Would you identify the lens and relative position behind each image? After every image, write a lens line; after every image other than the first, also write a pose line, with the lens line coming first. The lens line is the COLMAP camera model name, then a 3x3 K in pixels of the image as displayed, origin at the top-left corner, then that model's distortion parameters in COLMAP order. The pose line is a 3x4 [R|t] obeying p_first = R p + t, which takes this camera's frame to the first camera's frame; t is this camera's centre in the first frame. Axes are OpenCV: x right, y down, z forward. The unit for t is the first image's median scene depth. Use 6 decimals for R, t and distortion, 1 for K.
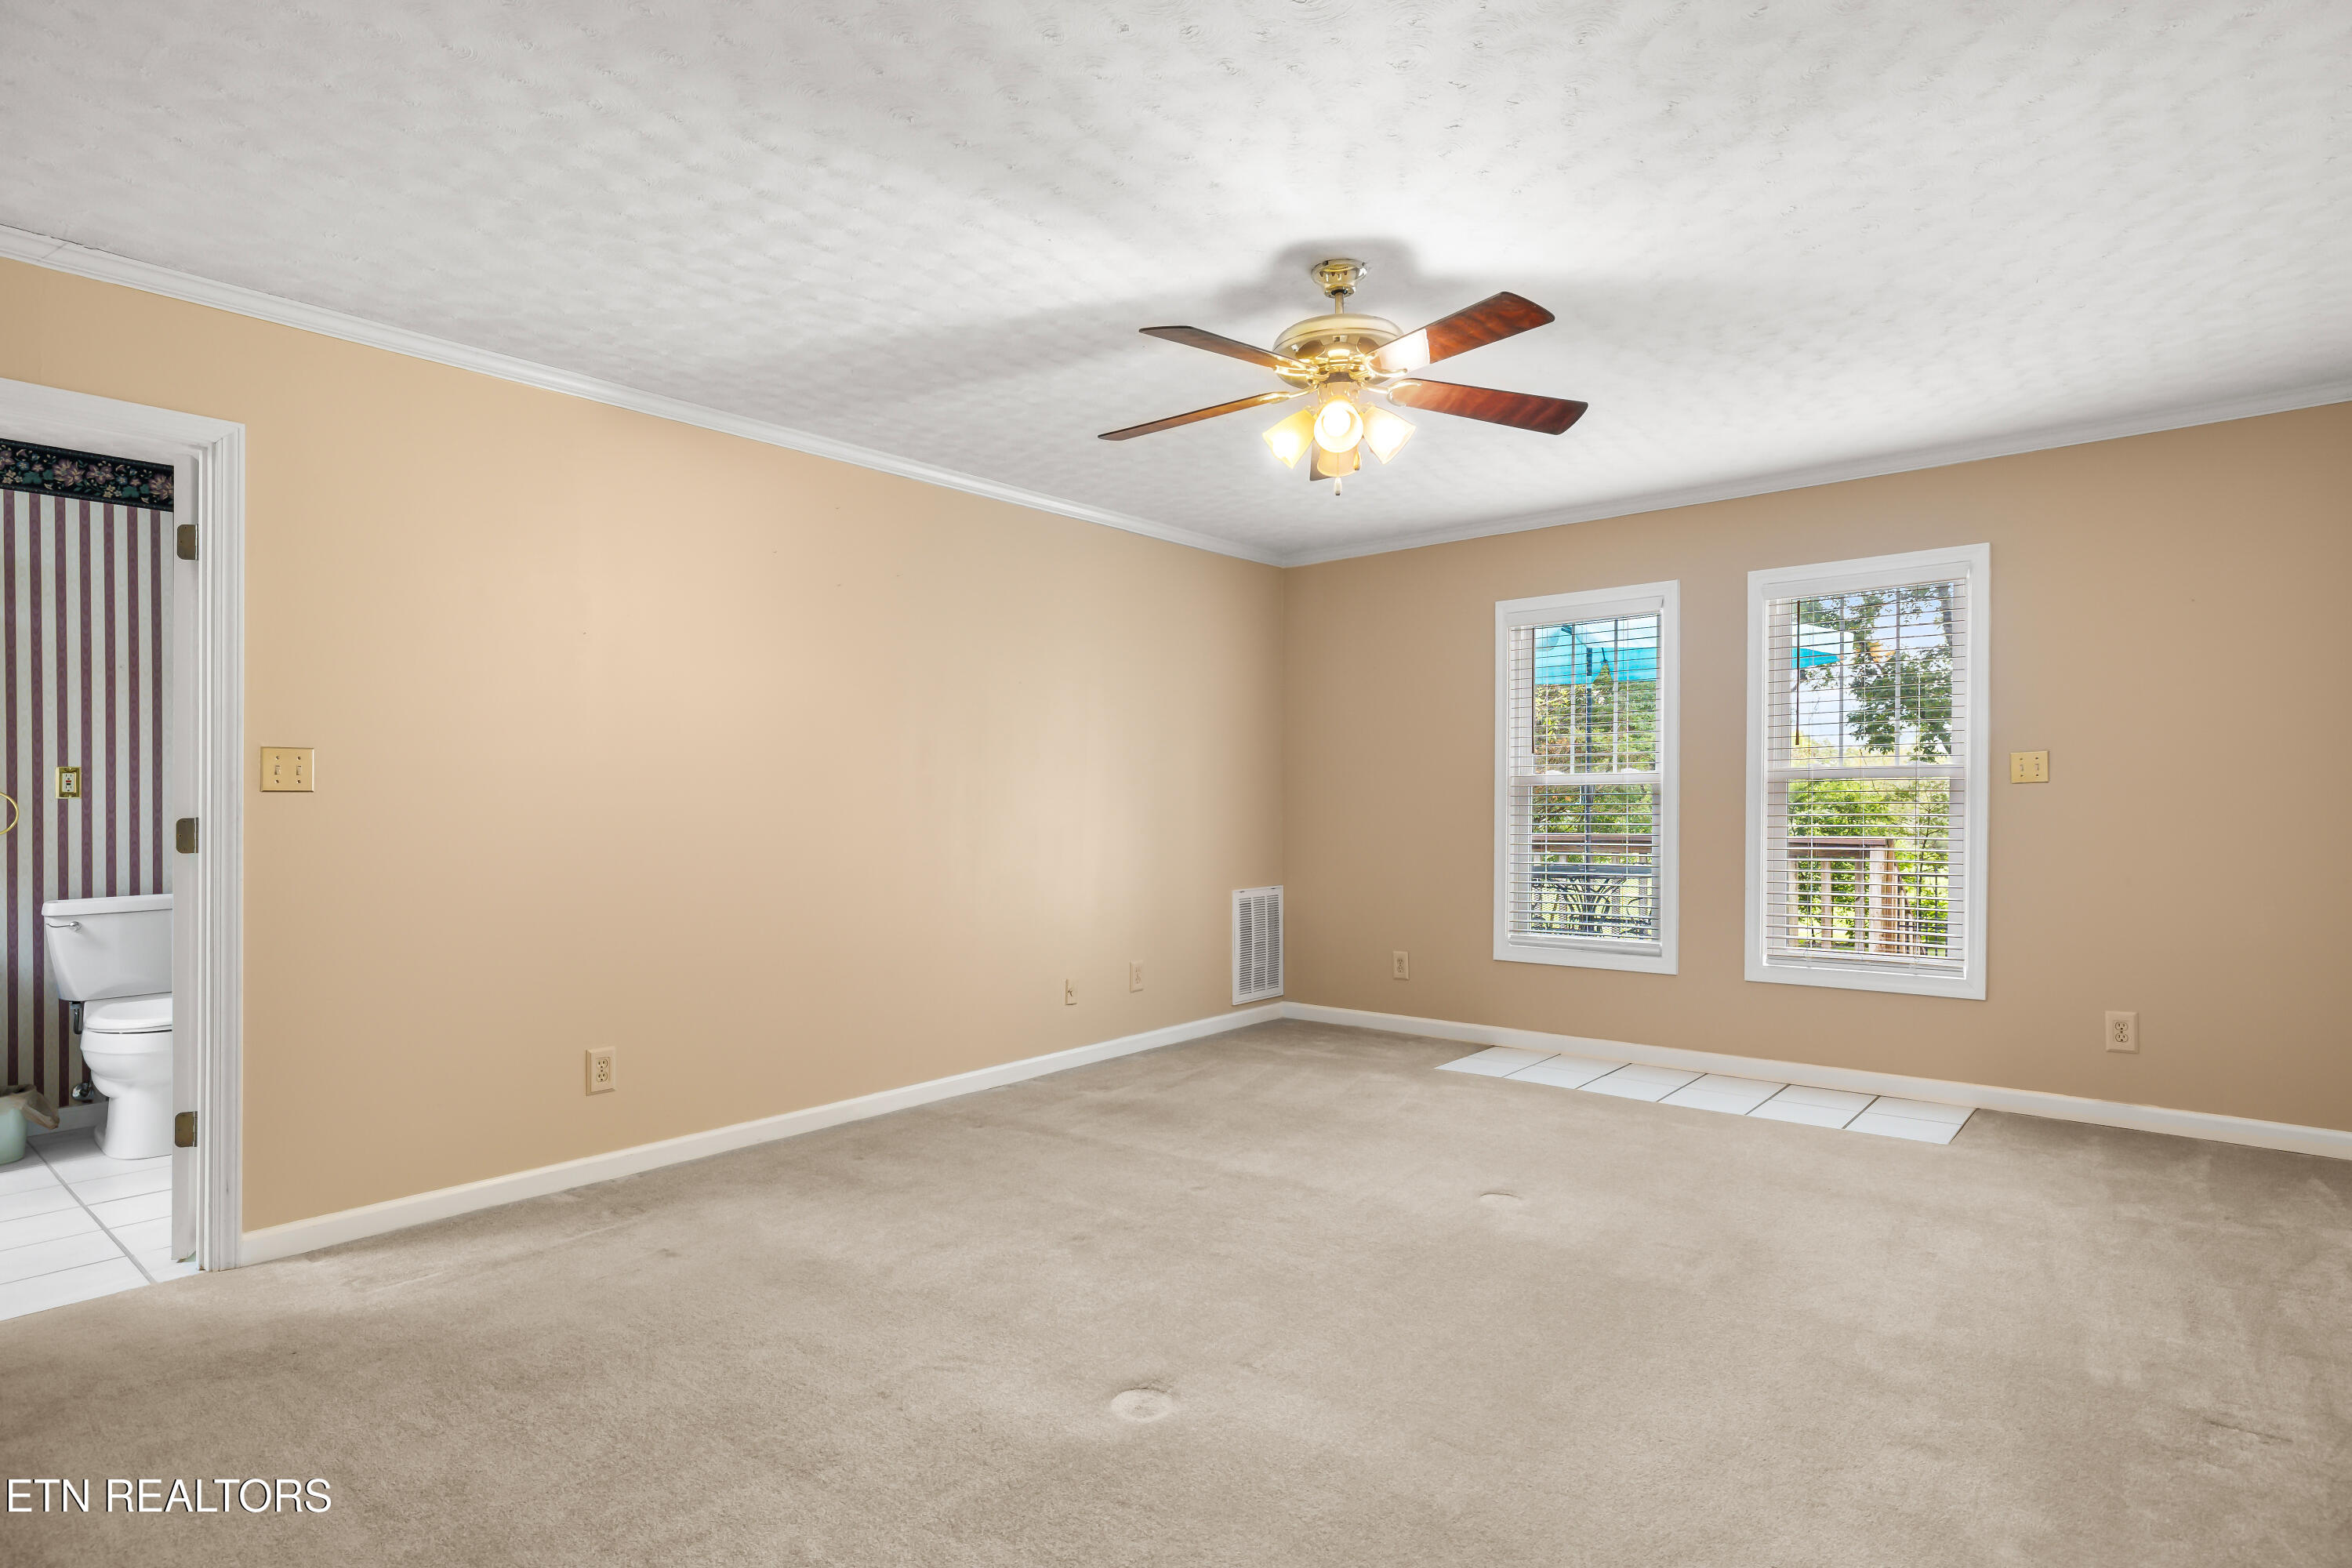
lens RADIAL K [[1172.0, 0, 1153.5], [0, 1172.0, 782.0], [0, 0, 1]] dist [-0.005656, 0.001220]
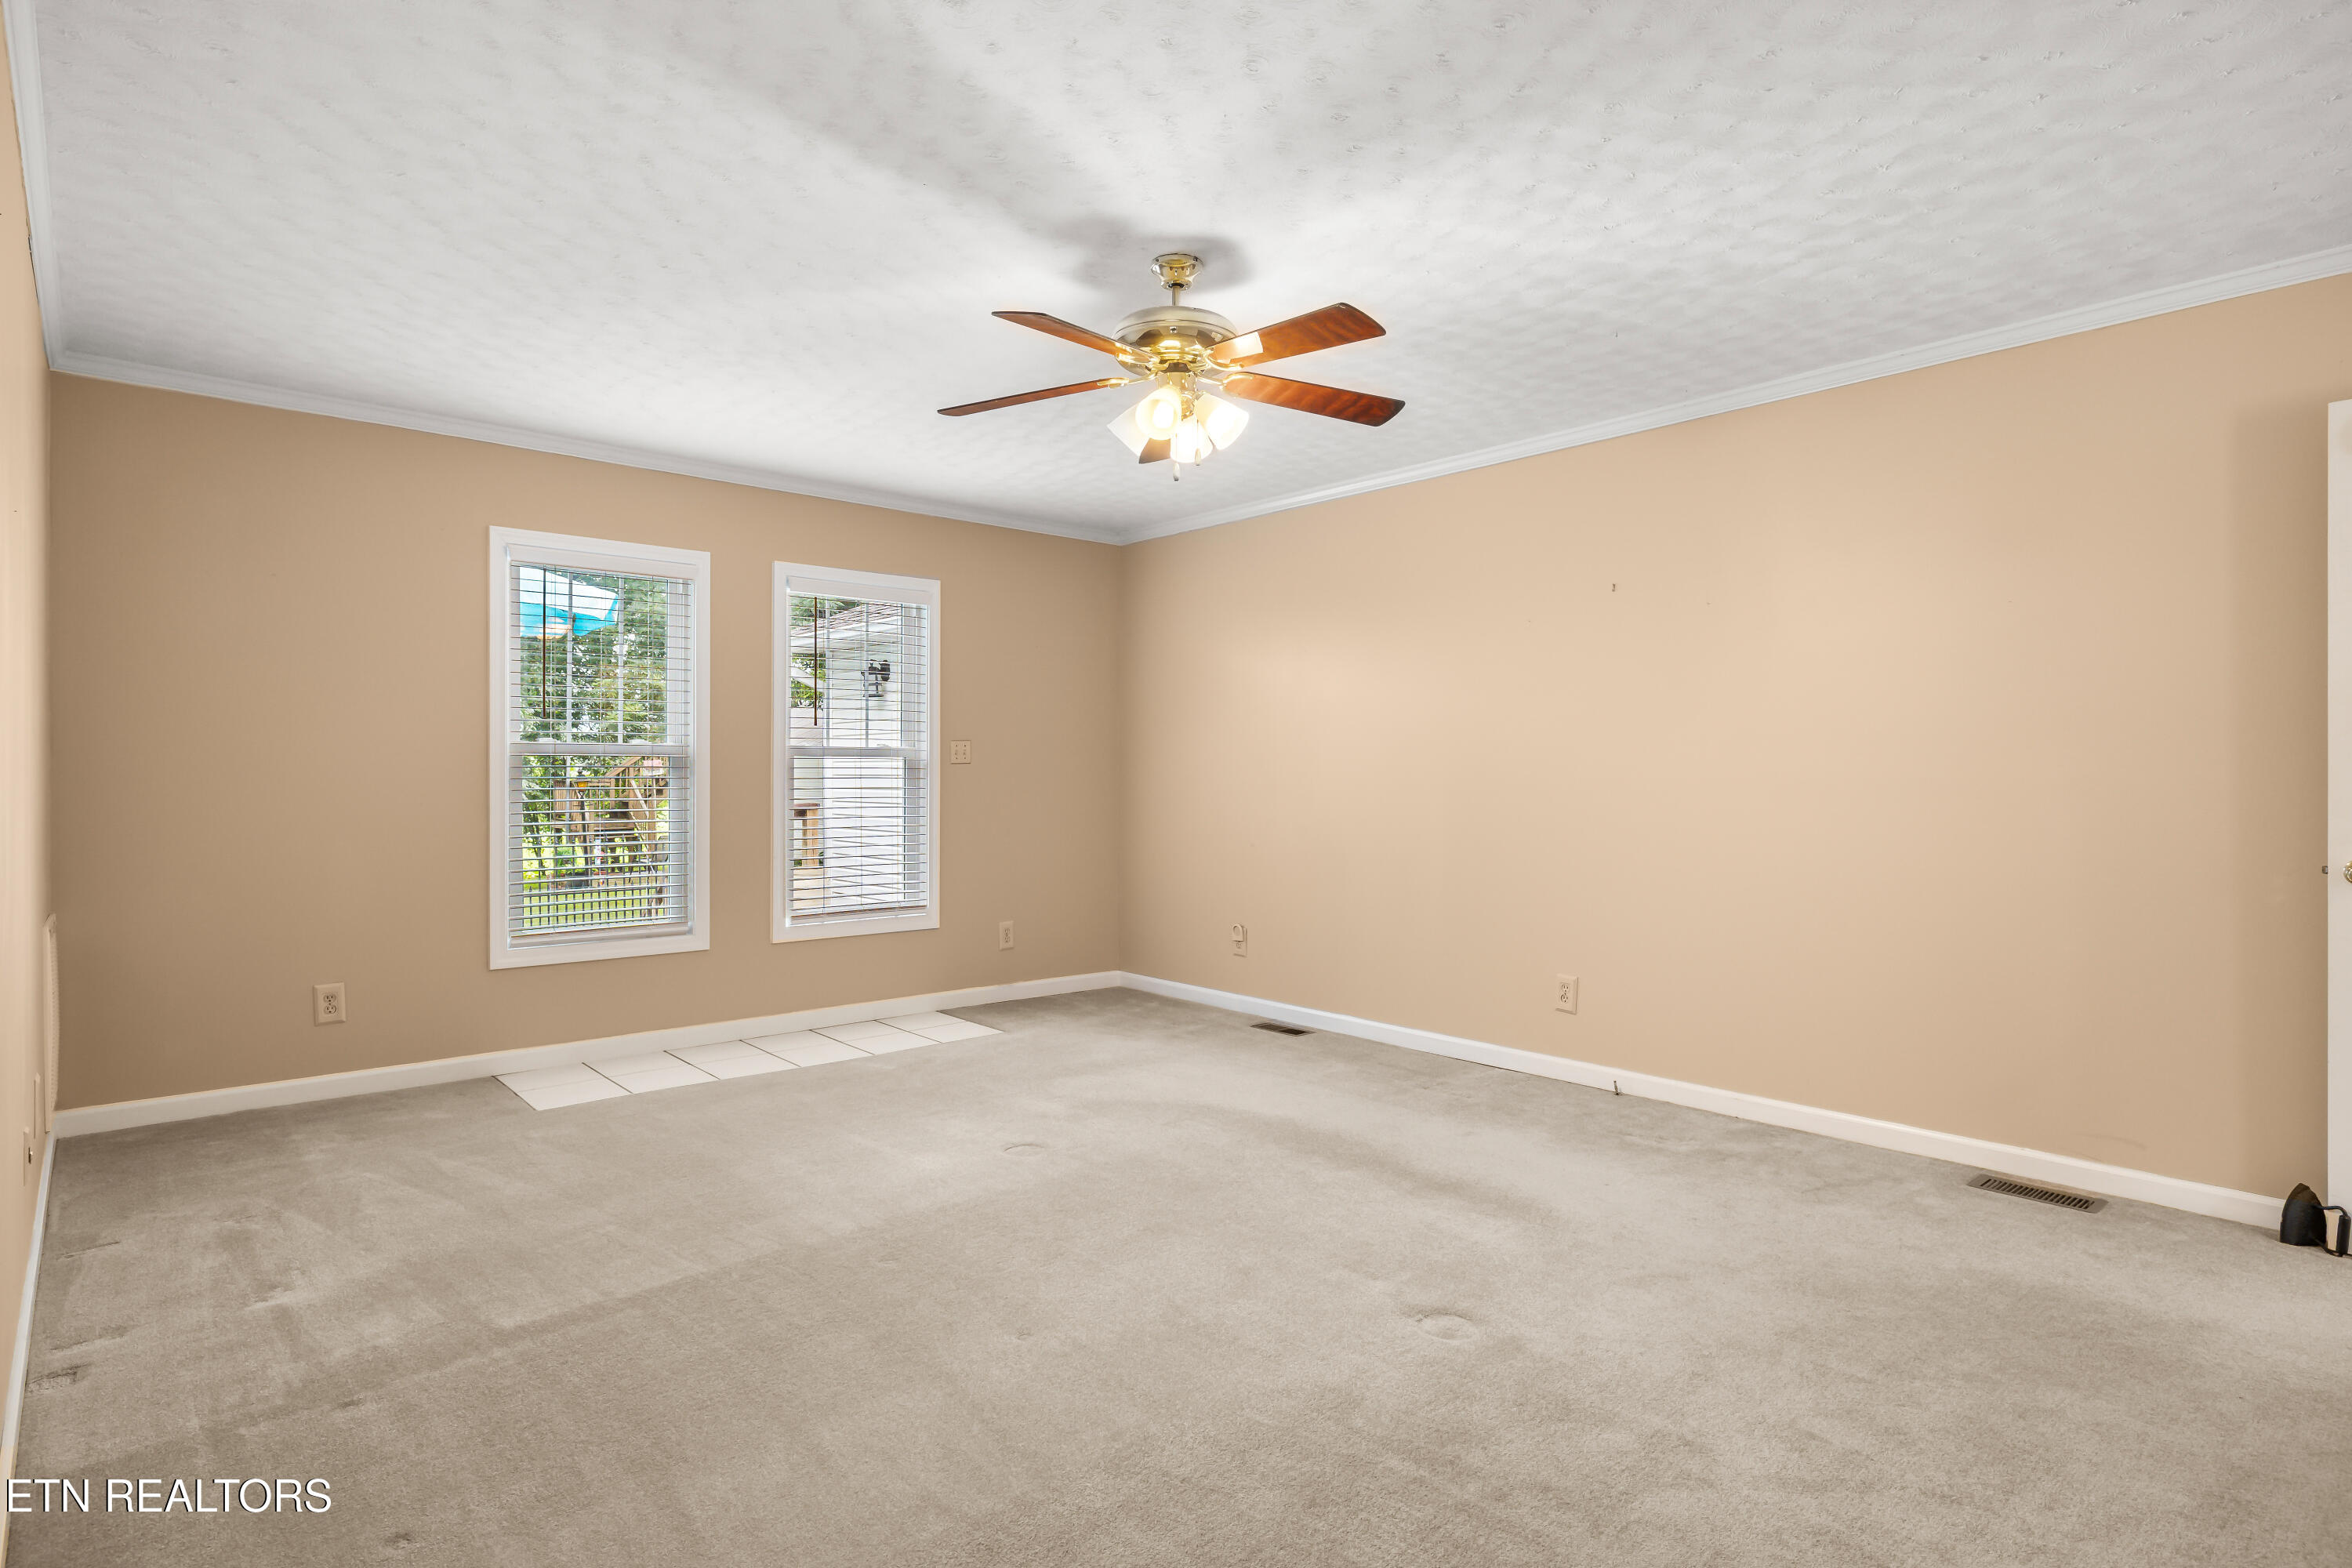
lens RADIAL K [[1172.0, 0, 1153.5], [0, 1172.0, 782.0], [0, 0, 1]] dist [-0.005656, 0.001220]
pose [[0.165123, 0.003308, 0.986267, -0.540531], [-0.020566, 0.999788, 0.000090, 0.016303], [-0.986058, -0.020299, 0.165157, 0.530444]]
